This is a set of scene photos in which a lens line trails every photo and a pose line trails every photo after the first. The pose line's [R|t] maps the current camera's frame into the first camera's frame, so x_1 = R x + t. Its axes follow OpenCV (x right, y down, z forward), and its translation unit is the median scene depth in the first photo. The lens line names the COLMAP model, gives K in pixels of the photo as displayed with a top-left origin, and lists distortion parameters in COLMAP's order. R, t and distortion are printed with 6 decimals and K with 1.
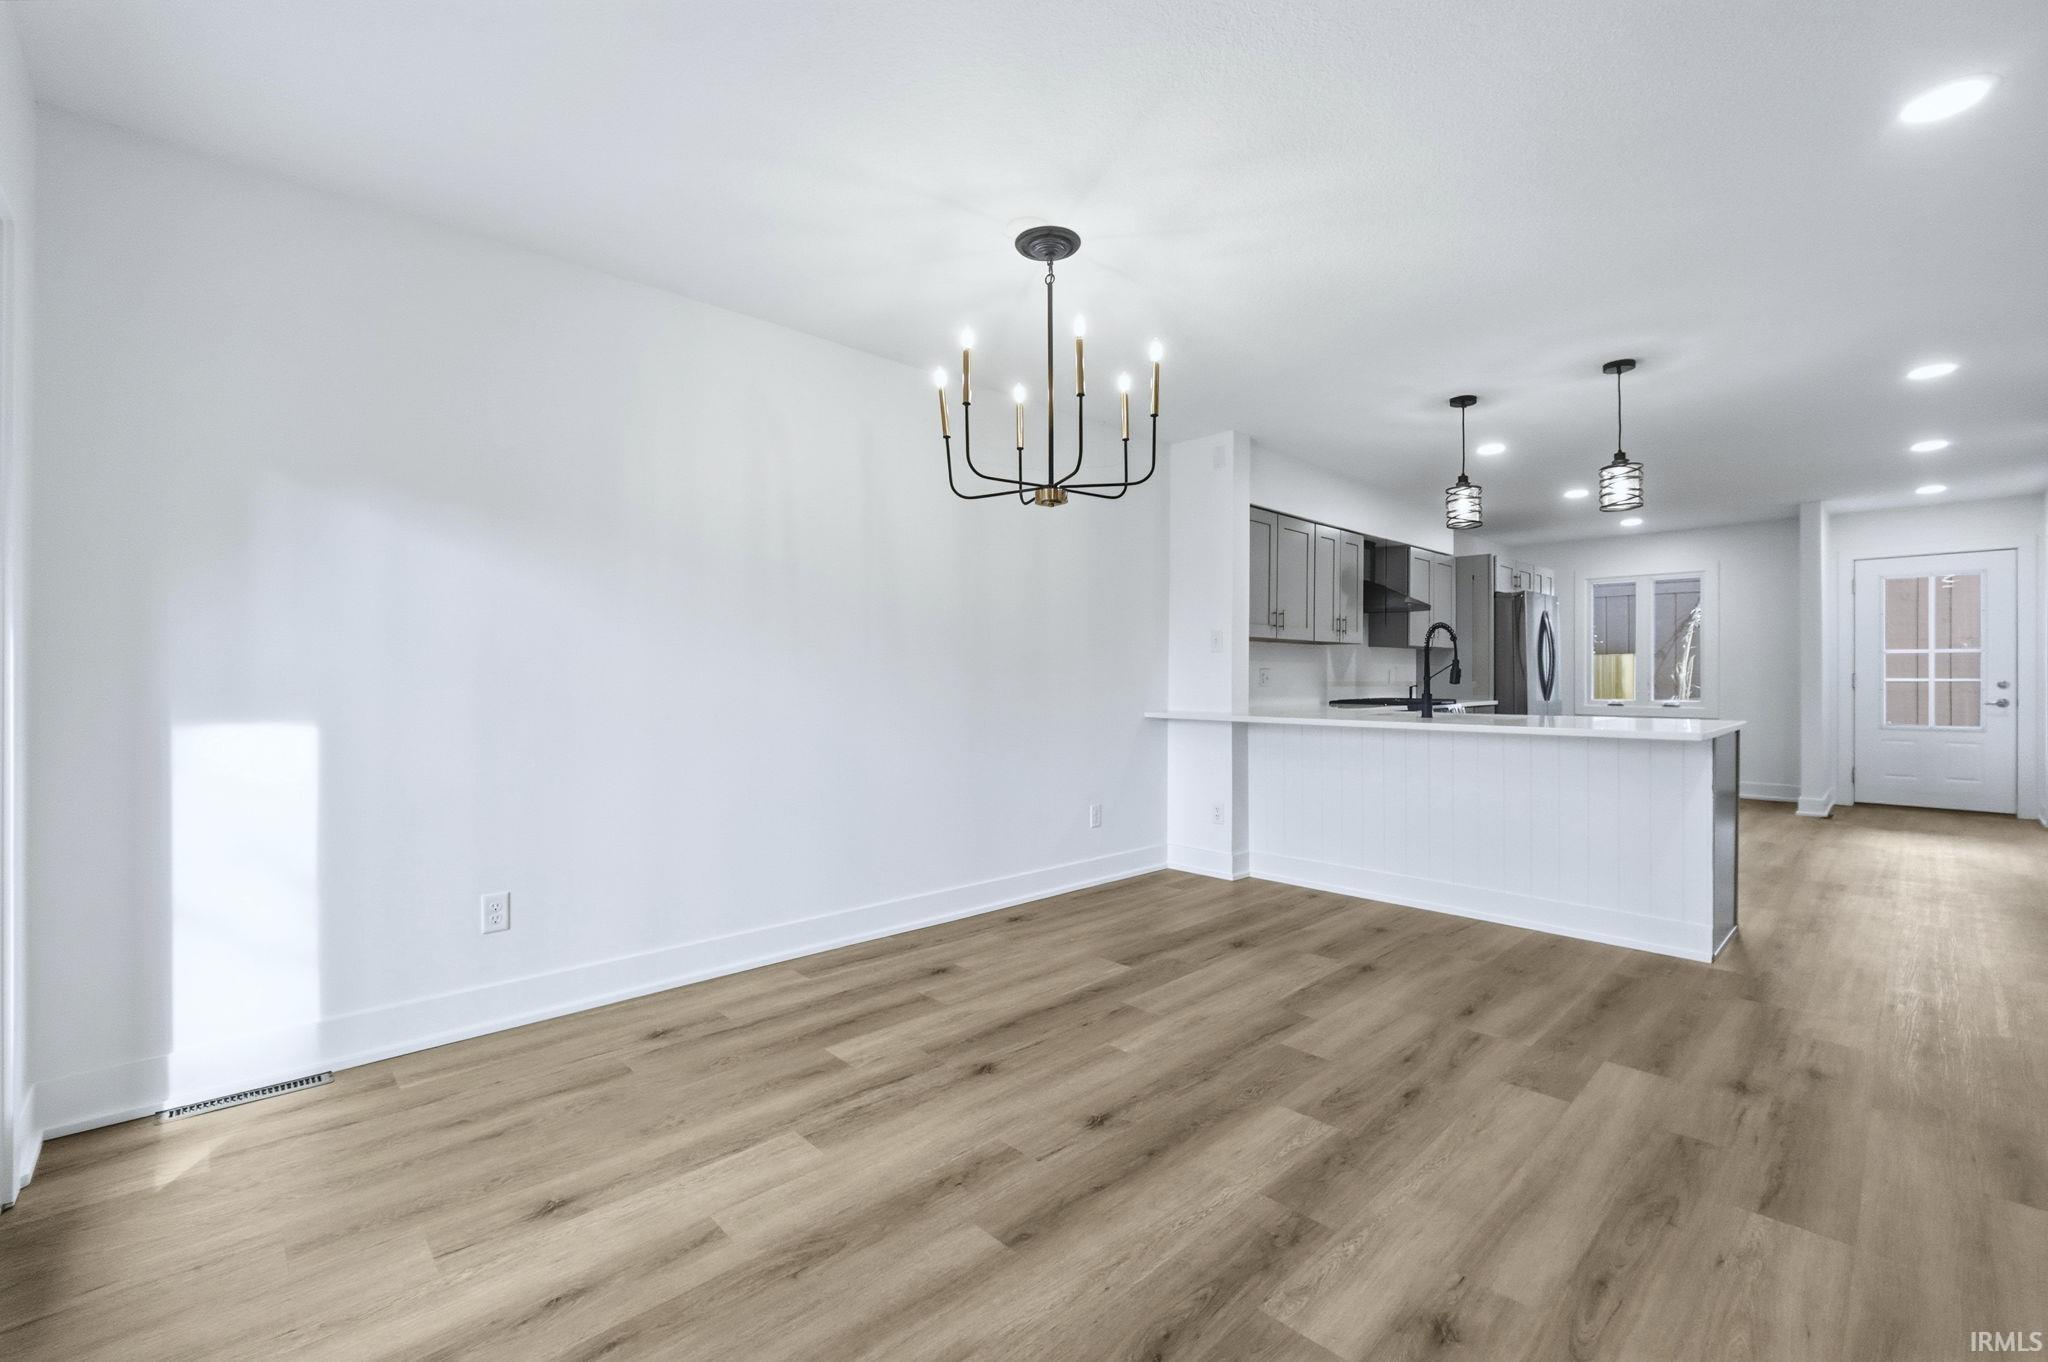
lens RADIAL K [[863.9, 0, 1045.1], [0, 863.9, 676.7], [0, 0, 1]] dist [-0.014084, -0.000075]
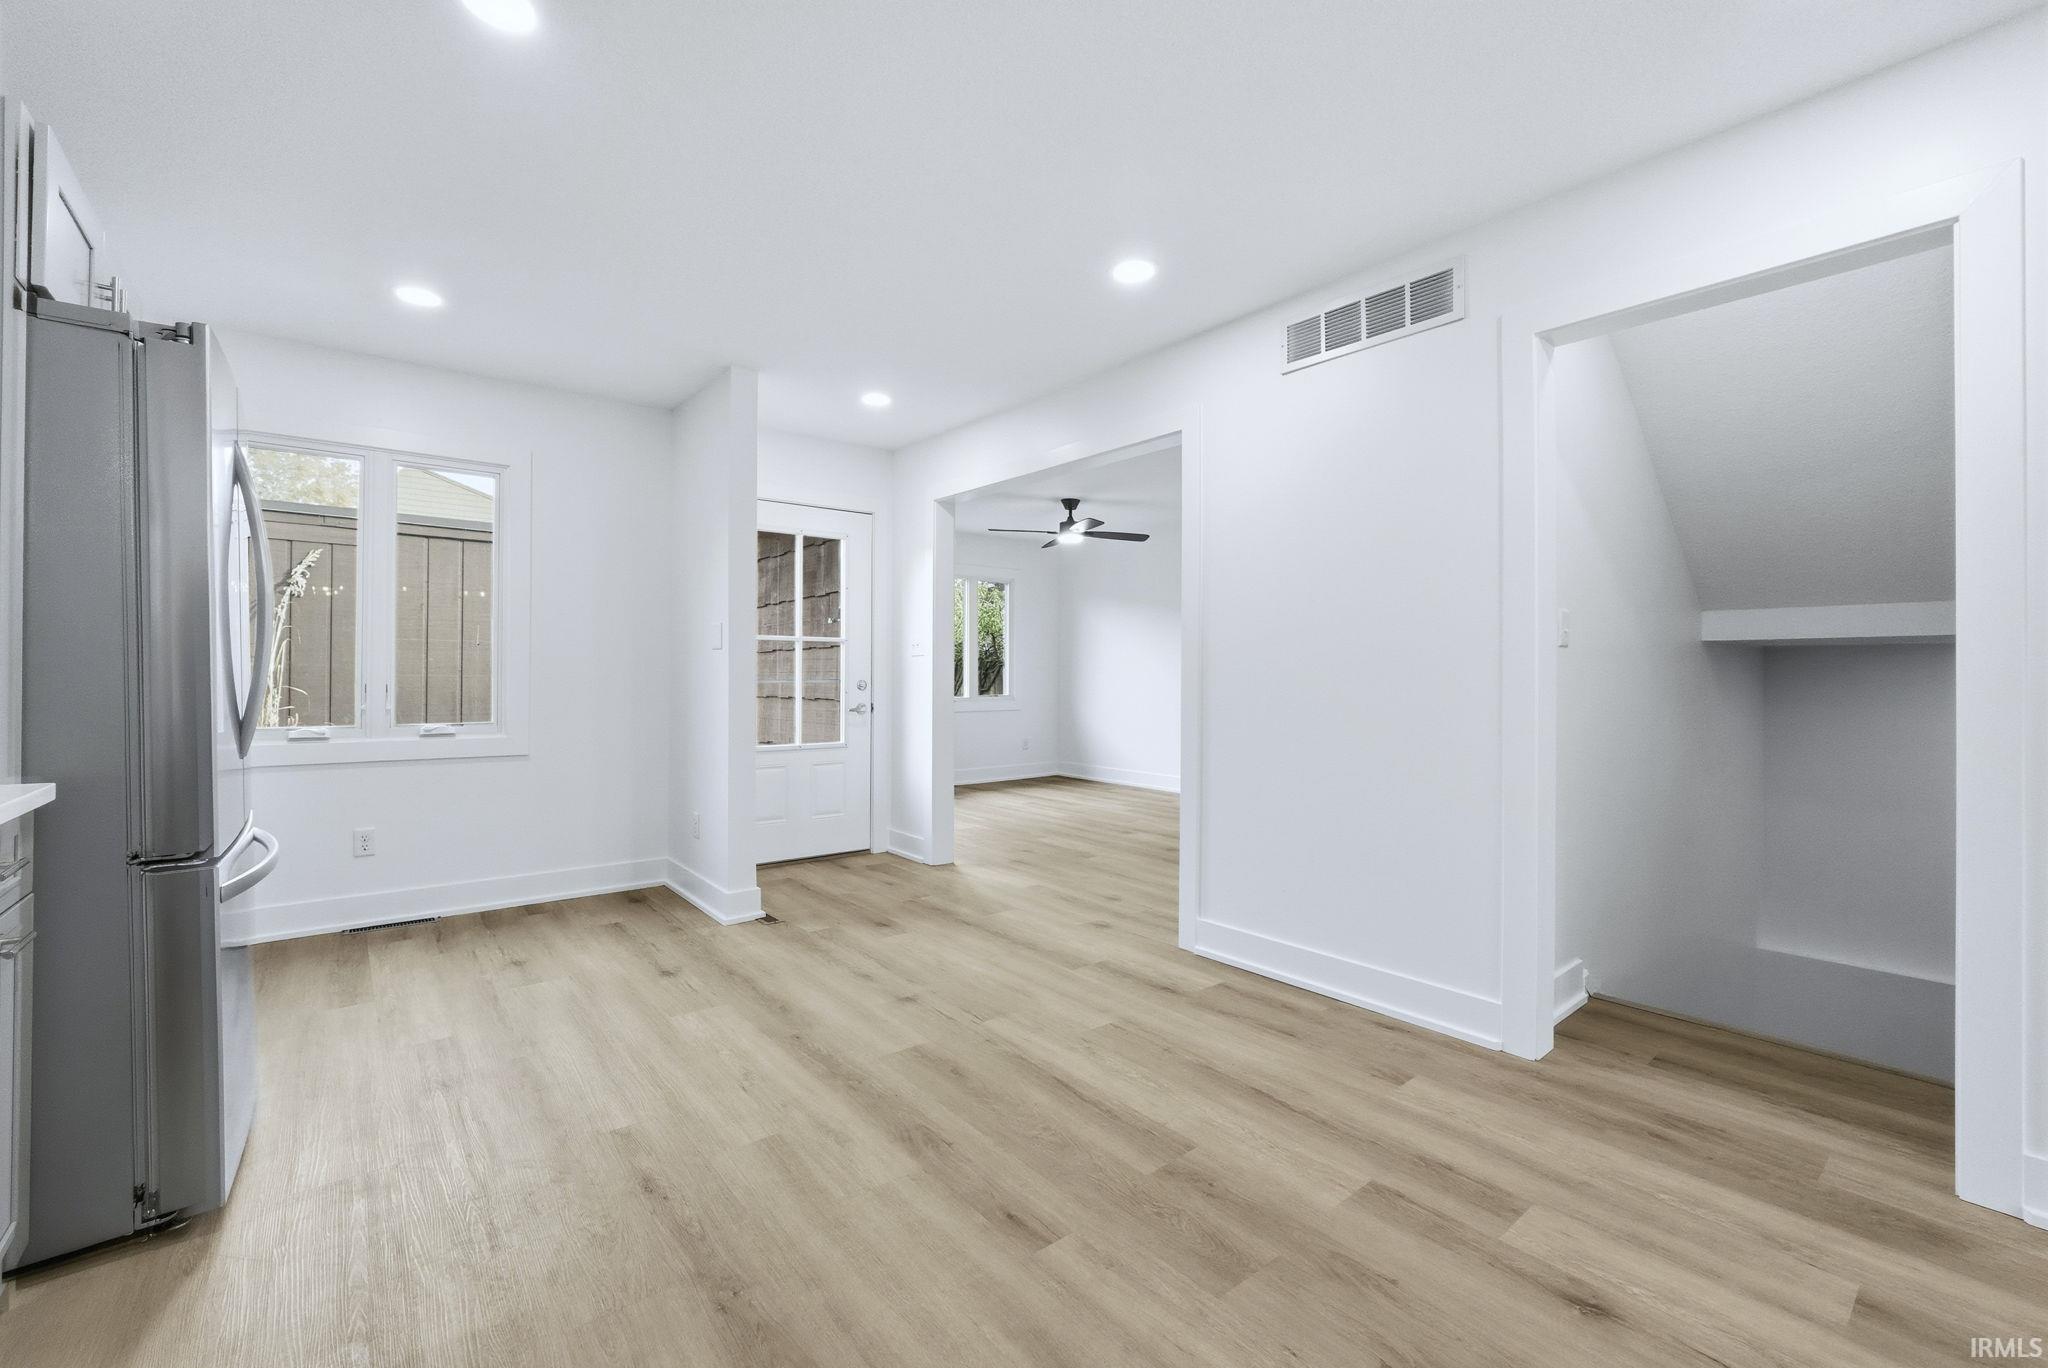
lens RADIAL K [[862.1, 0, 1037.8], [0, 862.1, 675.2], [0, 0, 1]] dist [0.000211, 0.000059]
pose [[0.072551, 0.001607, 0.997363, 0.475266], [-0.001110, 0.999998, -0.001531, 0.001518], [-0.997364, -0.000996, 0.072553, 1.048633]]
